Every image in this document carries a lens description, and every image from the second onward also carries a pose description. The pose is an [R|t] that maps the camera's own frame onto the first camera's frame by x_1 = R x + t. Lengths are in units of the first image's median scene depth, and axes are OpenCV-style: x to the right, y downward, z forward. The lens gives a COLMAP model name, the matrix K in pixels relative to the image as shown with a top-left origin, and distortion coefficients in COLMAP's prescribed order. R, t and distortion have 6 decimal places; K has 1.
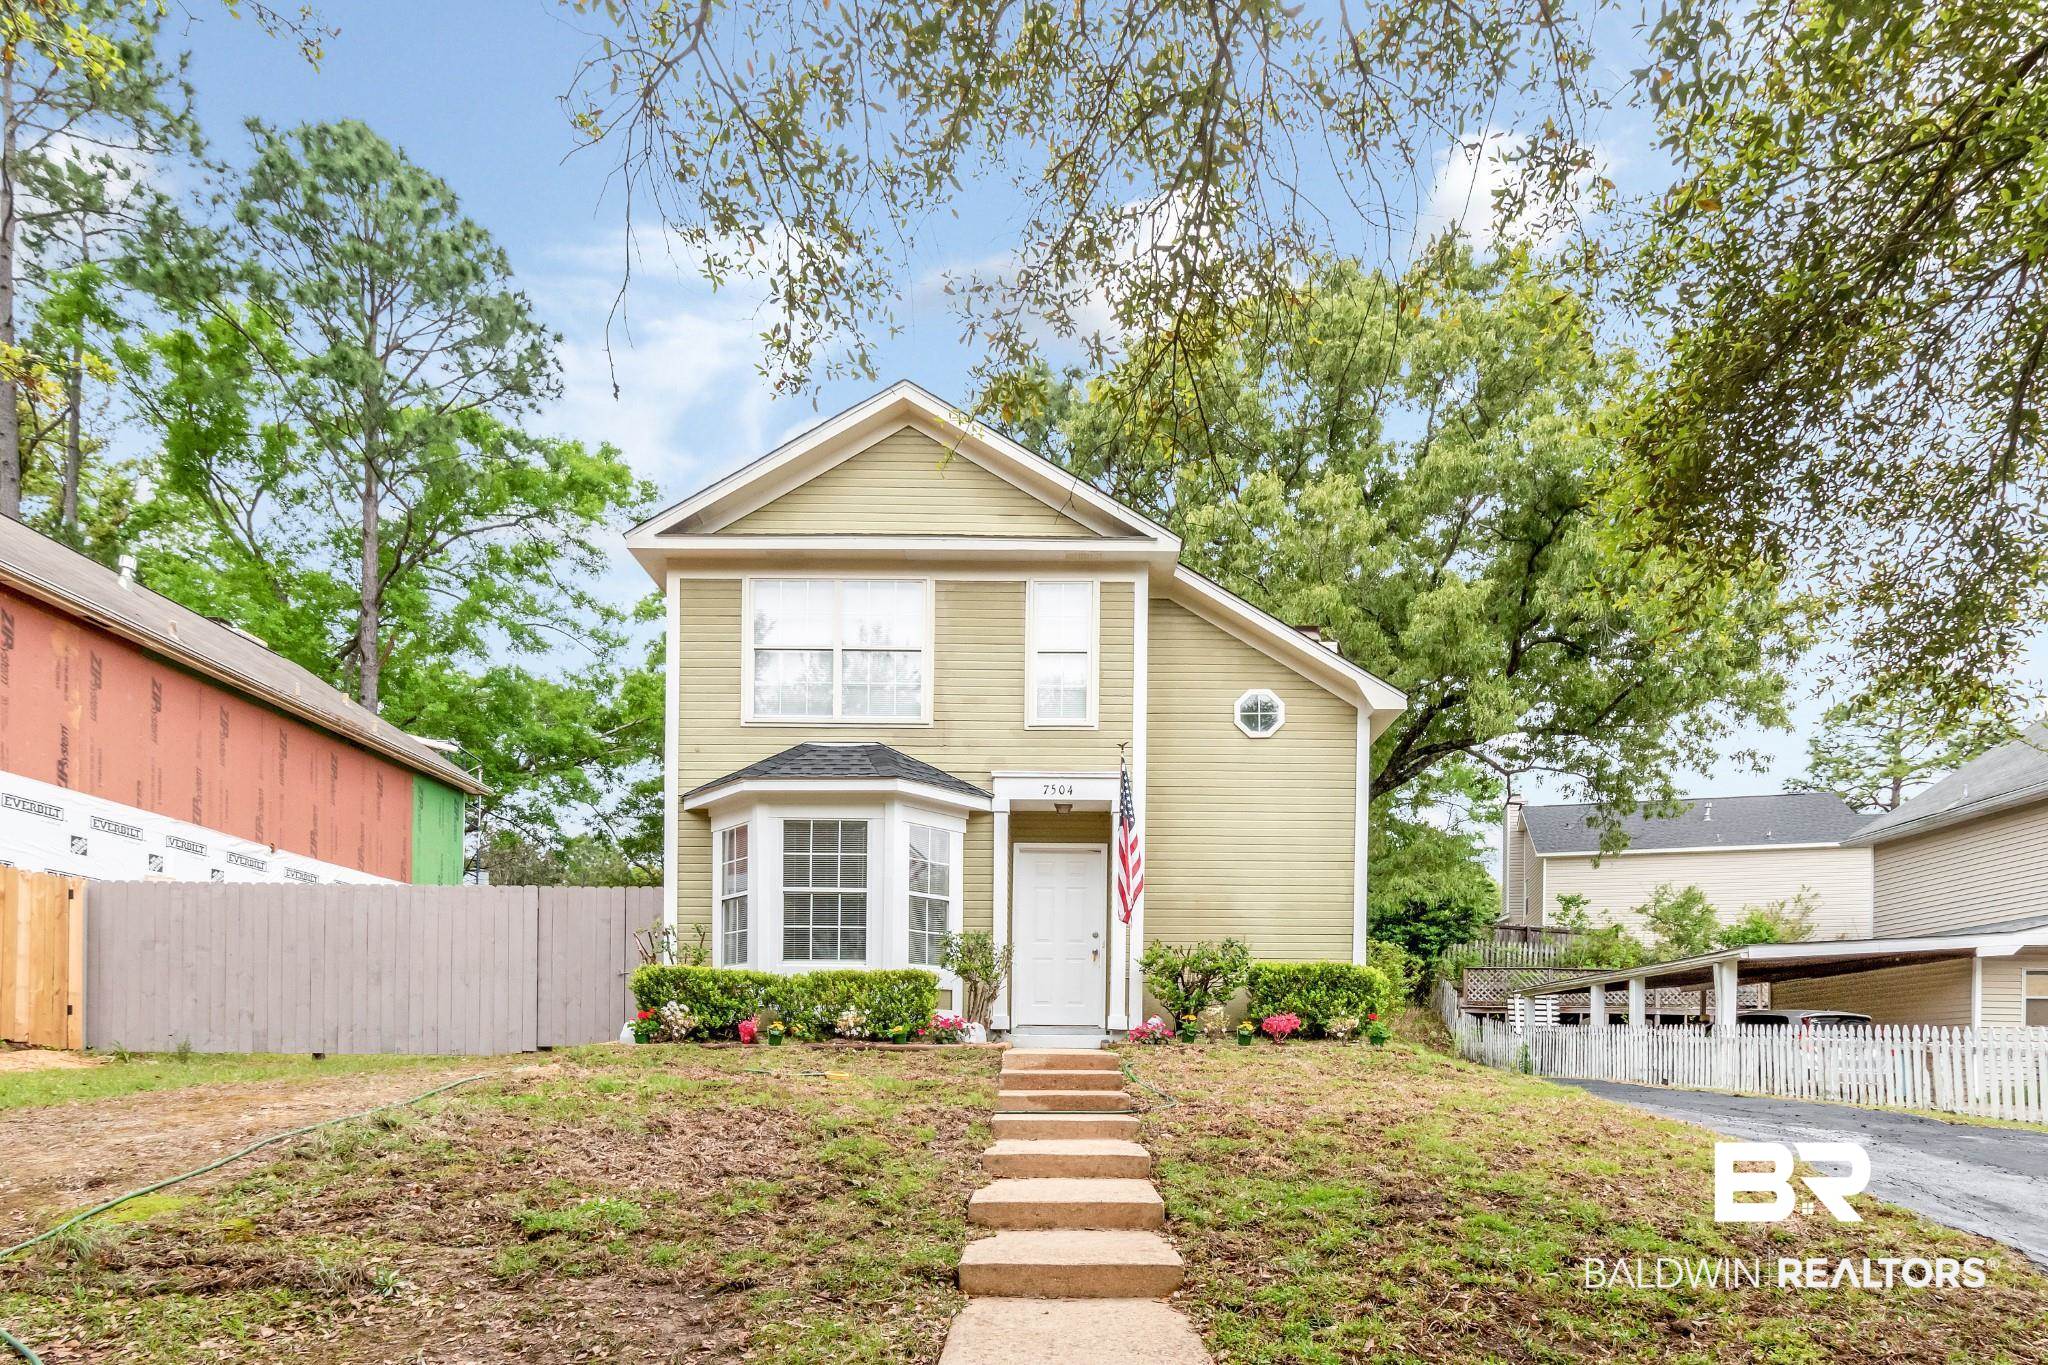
lens RADIAL K [[978.3, 0, 1024.0], [0, 978.3, 682.5], [0, 0, 1]] dist [-0.001224, 0.000097]
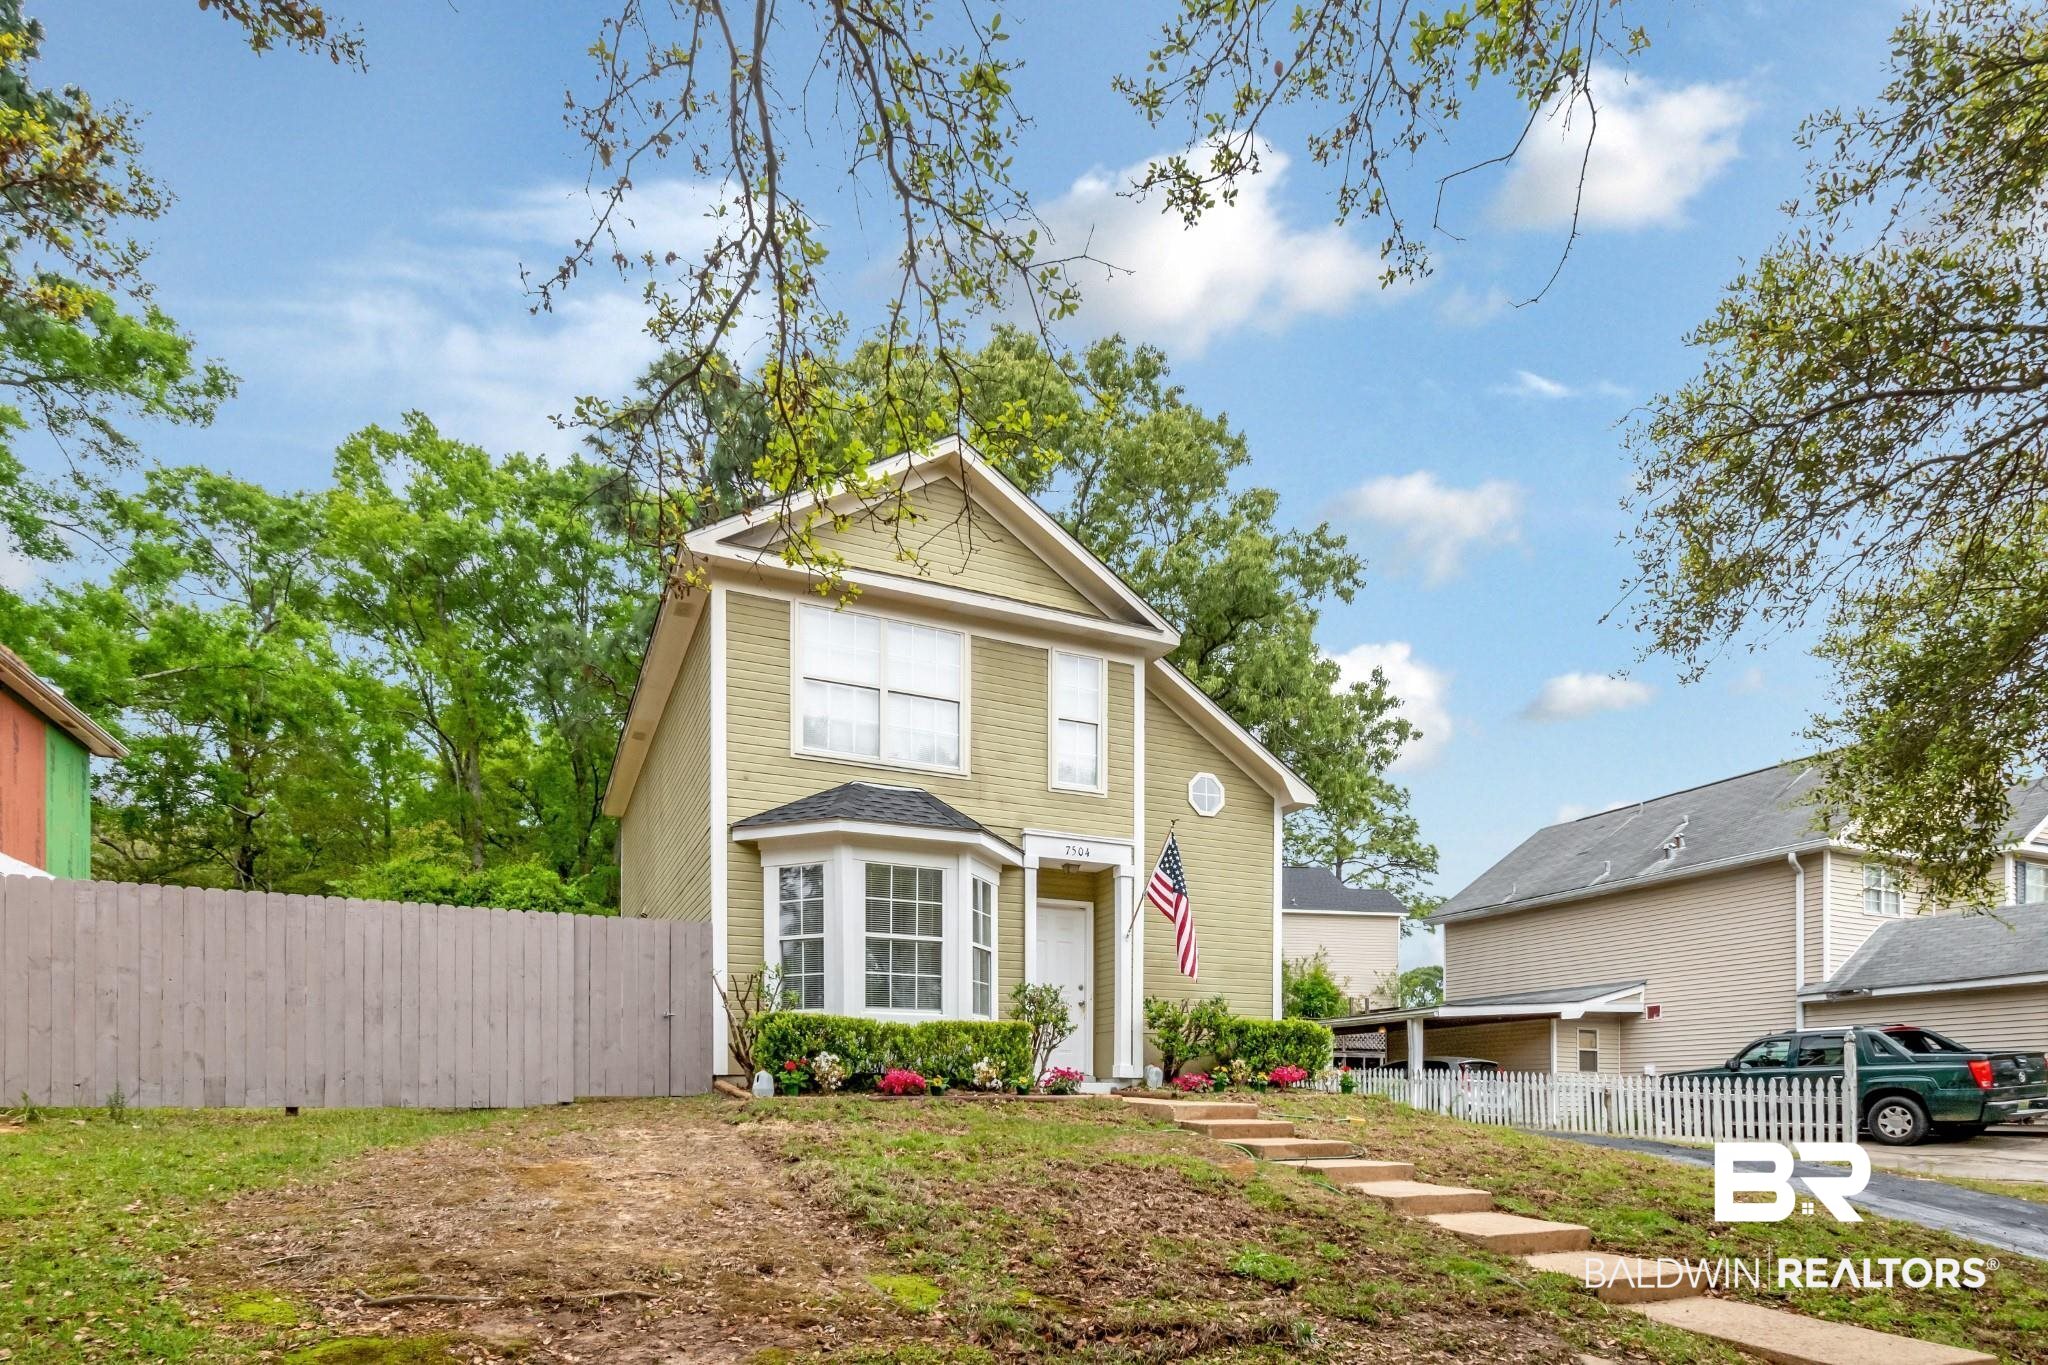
lens RADIAL K [[983.7, 0, 1024.0], [0, 983.7, 682.5], [0, 0, 1]] dist [0.001505, -0.000178]
pose [[0.919757, 0.148208, 0.363430, -0.440557], [-0.138939, 0.988952, -0.051676, -0.009900], [-0.367073, -0.002965, 0.930187, 0.015397]]
